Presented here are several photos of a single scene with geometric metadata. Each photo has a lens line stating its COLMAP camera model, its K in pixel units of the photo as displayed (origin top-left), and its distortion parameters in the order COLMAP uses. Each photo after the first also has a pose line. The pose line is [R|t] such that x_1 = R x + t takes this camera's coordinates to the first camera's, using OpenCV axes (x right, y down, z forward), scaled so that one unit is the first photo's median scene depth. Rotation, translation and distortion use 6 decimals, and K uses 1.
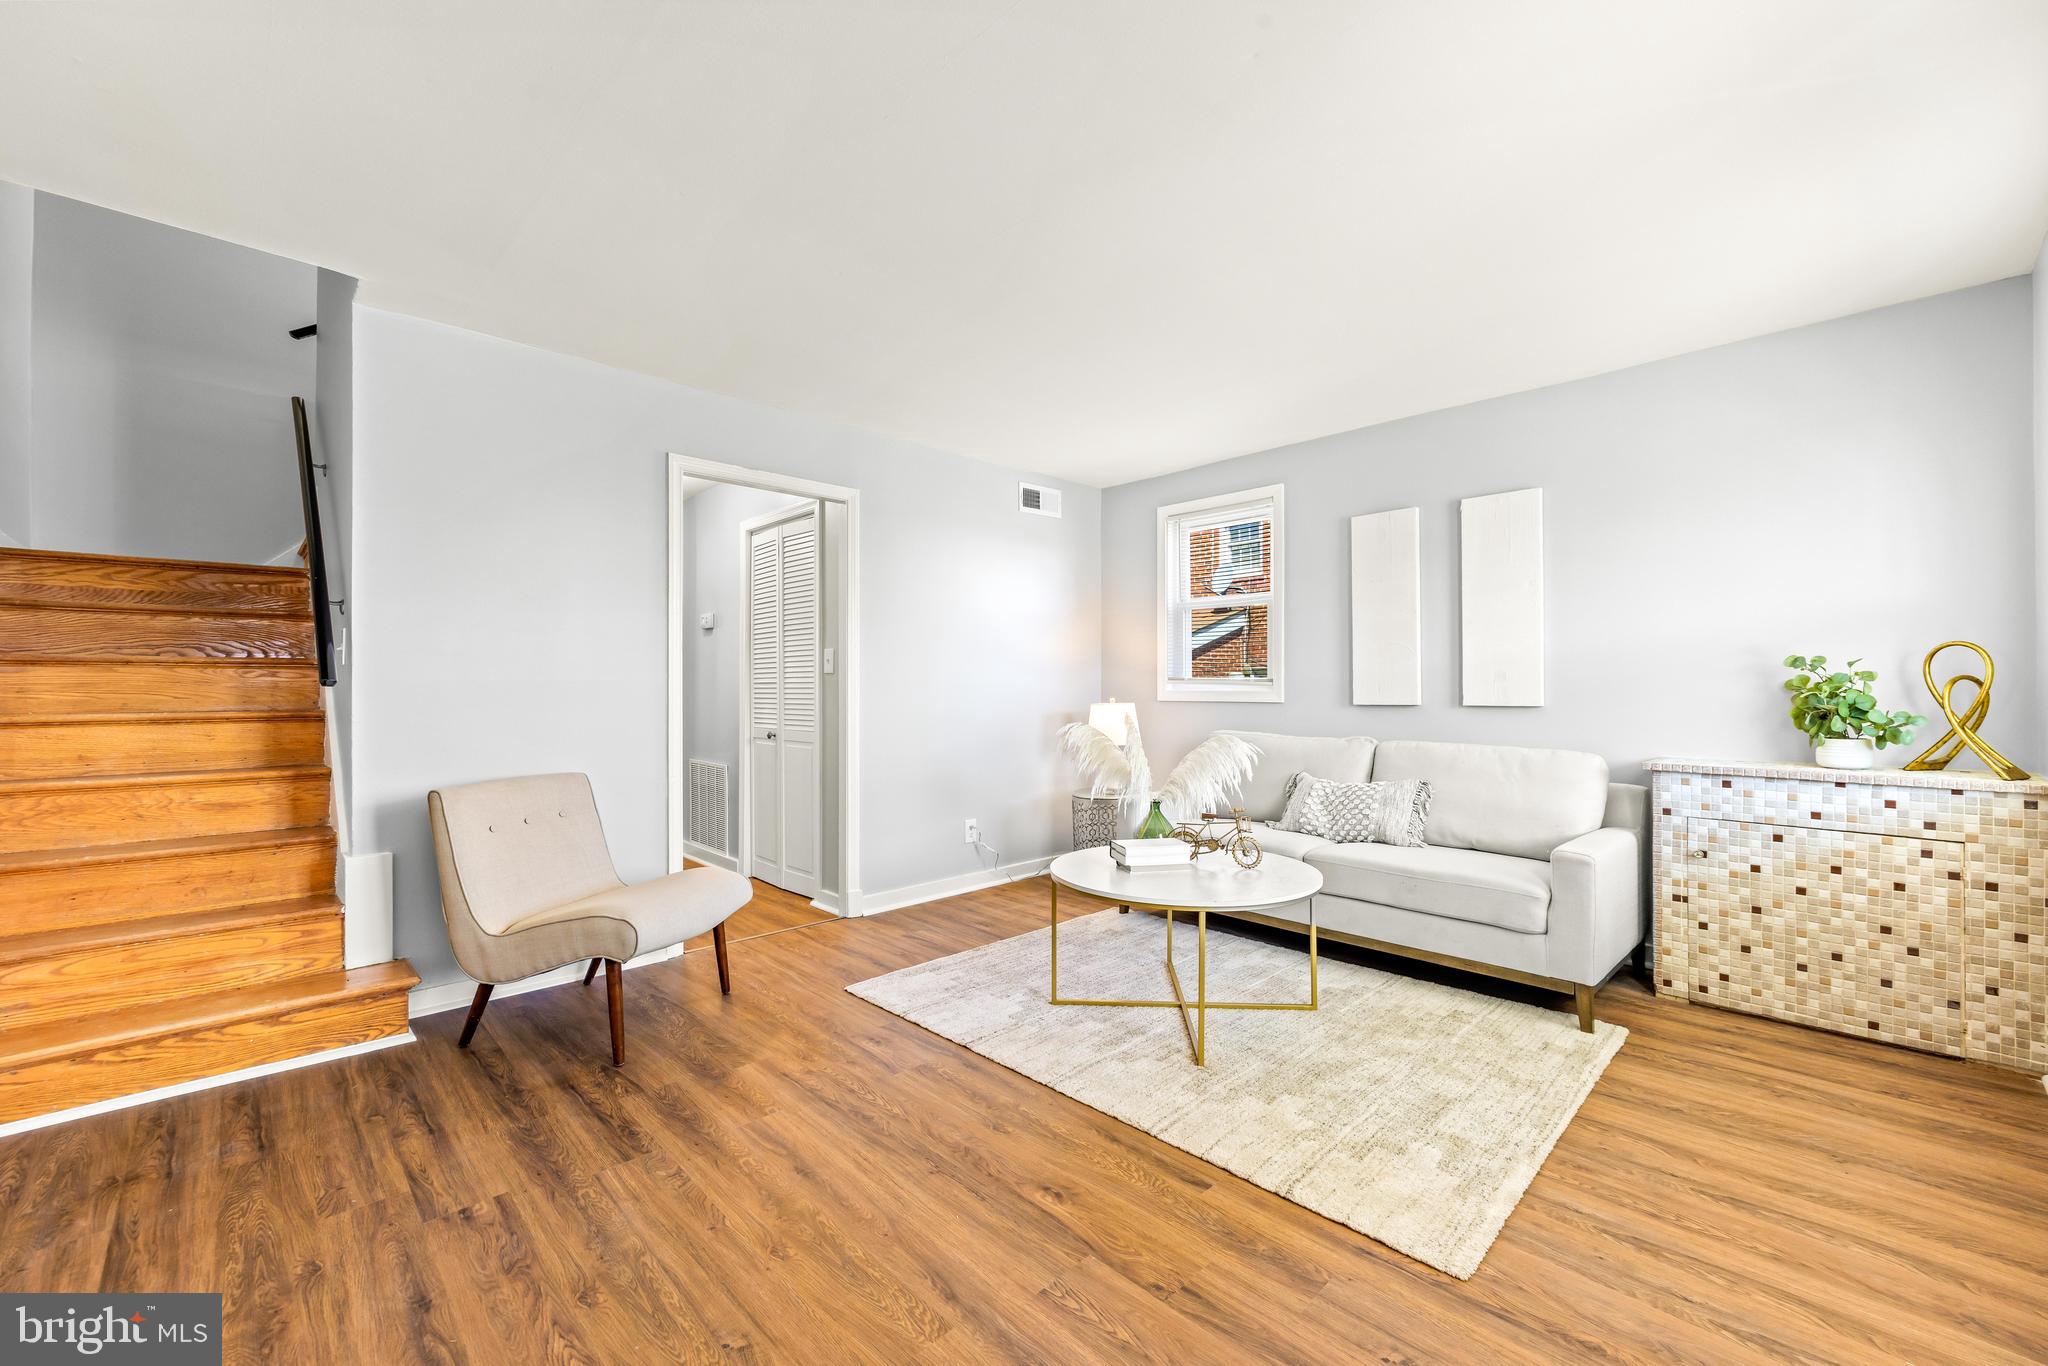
lens RADIAL K [[805.8, 0, 1021.8], [0, 805.8, 667.7], [0, 0, 1]] dist [-0.002144, -0.000251]
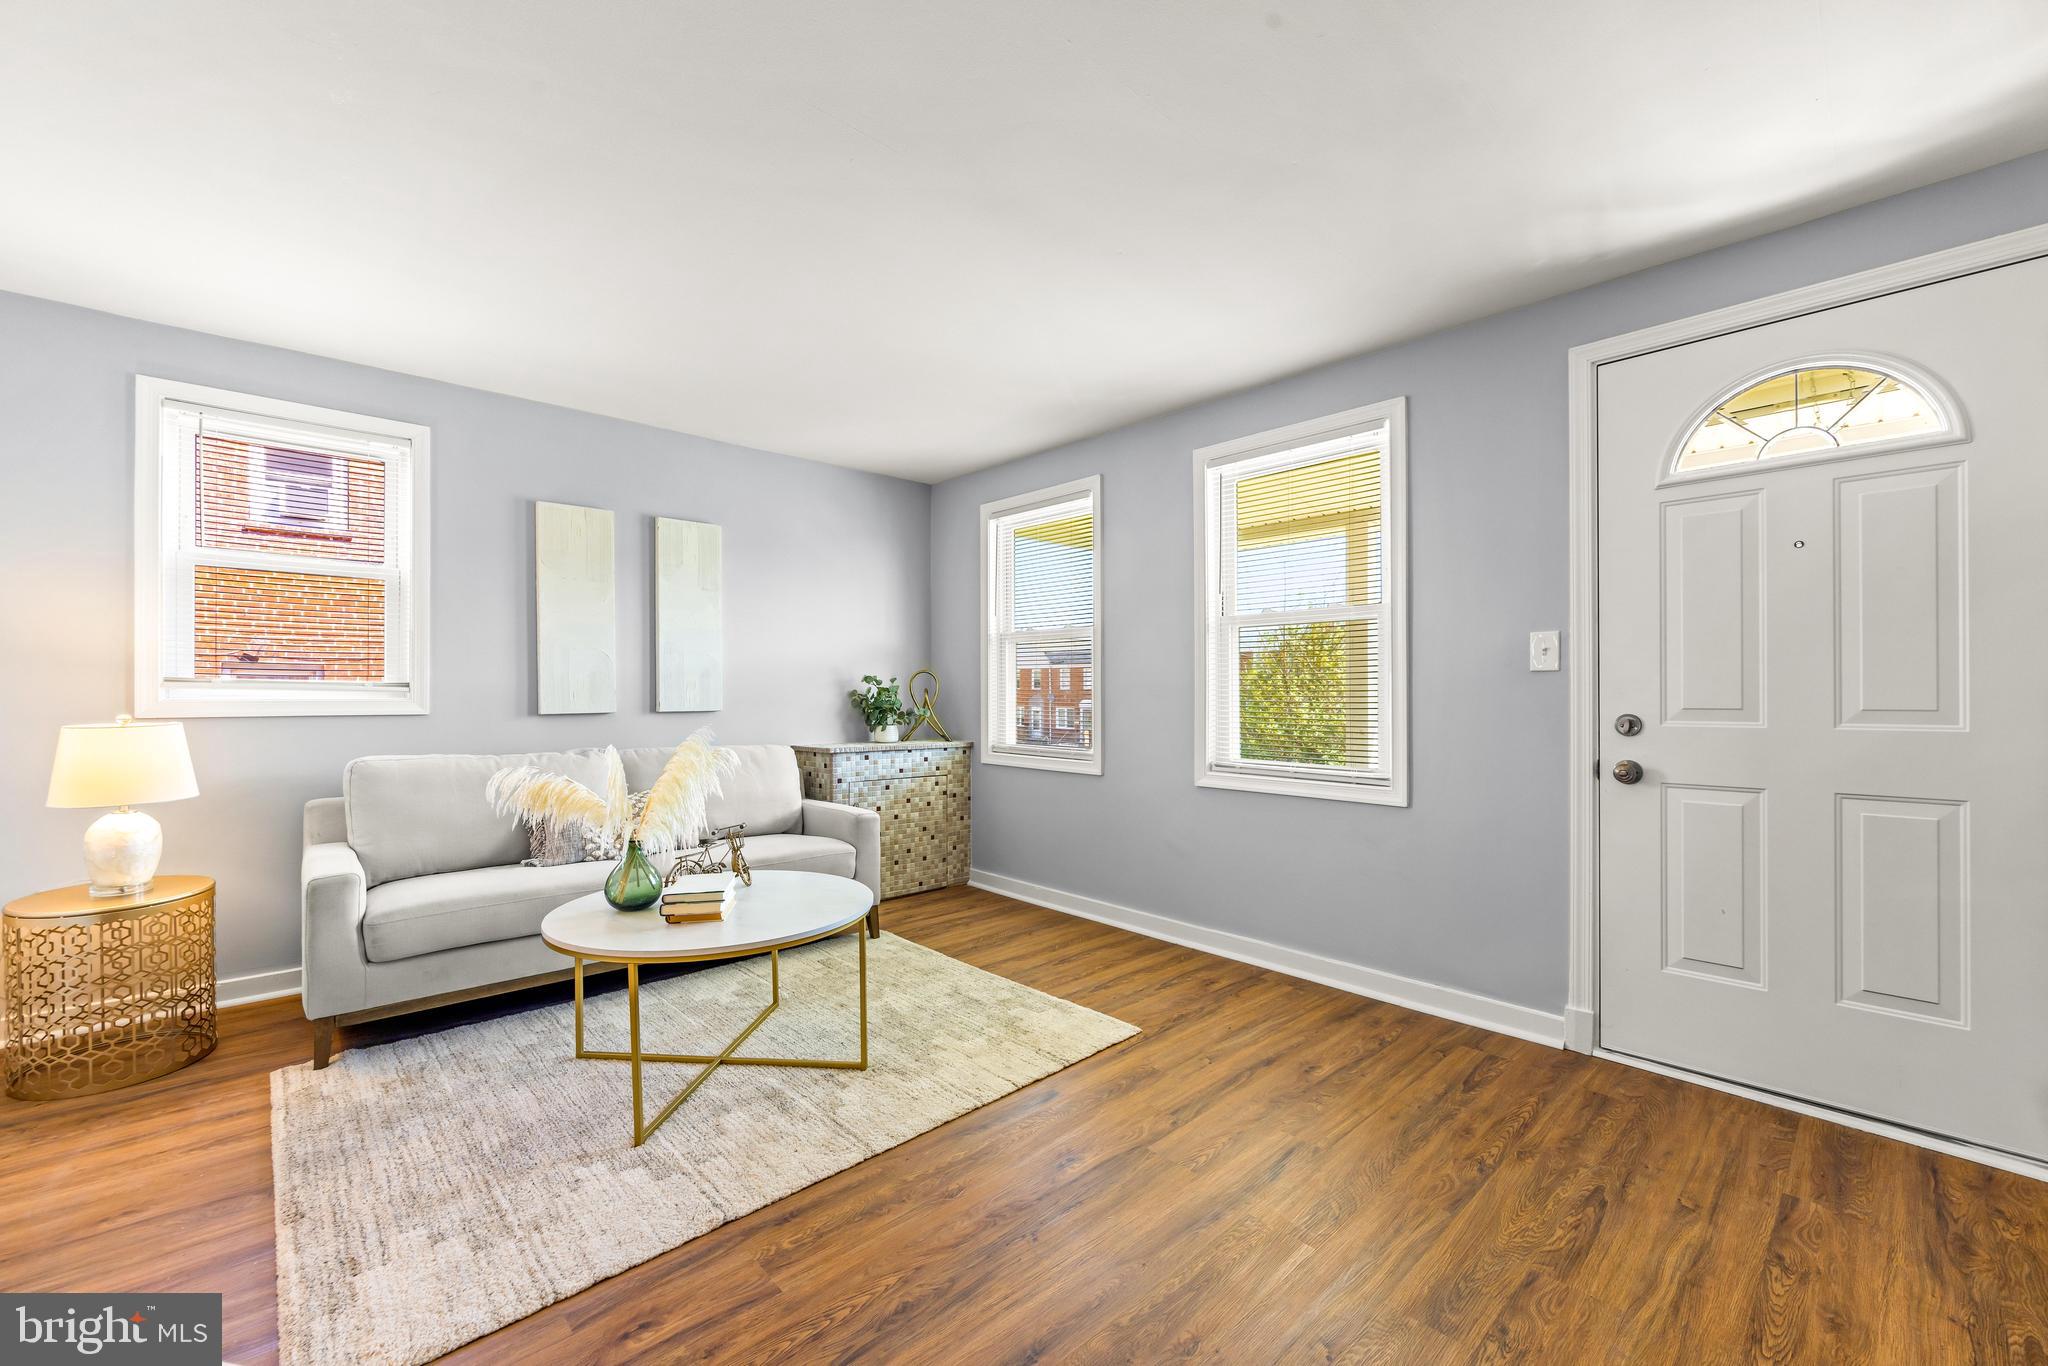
lens RADIAL K [[805.8, 0, 1025.0], [0, 805.8, 679.9], [0, 0, 1]] dist [-0.002144, -0.000251]
pose [[0.033627, 0.017194, 0.999287, -0.711515], [-0.024836, 0.999558, -0.016363, 0.014610], [-0.999126, -0.024268, 0.034040, 0.696783]]
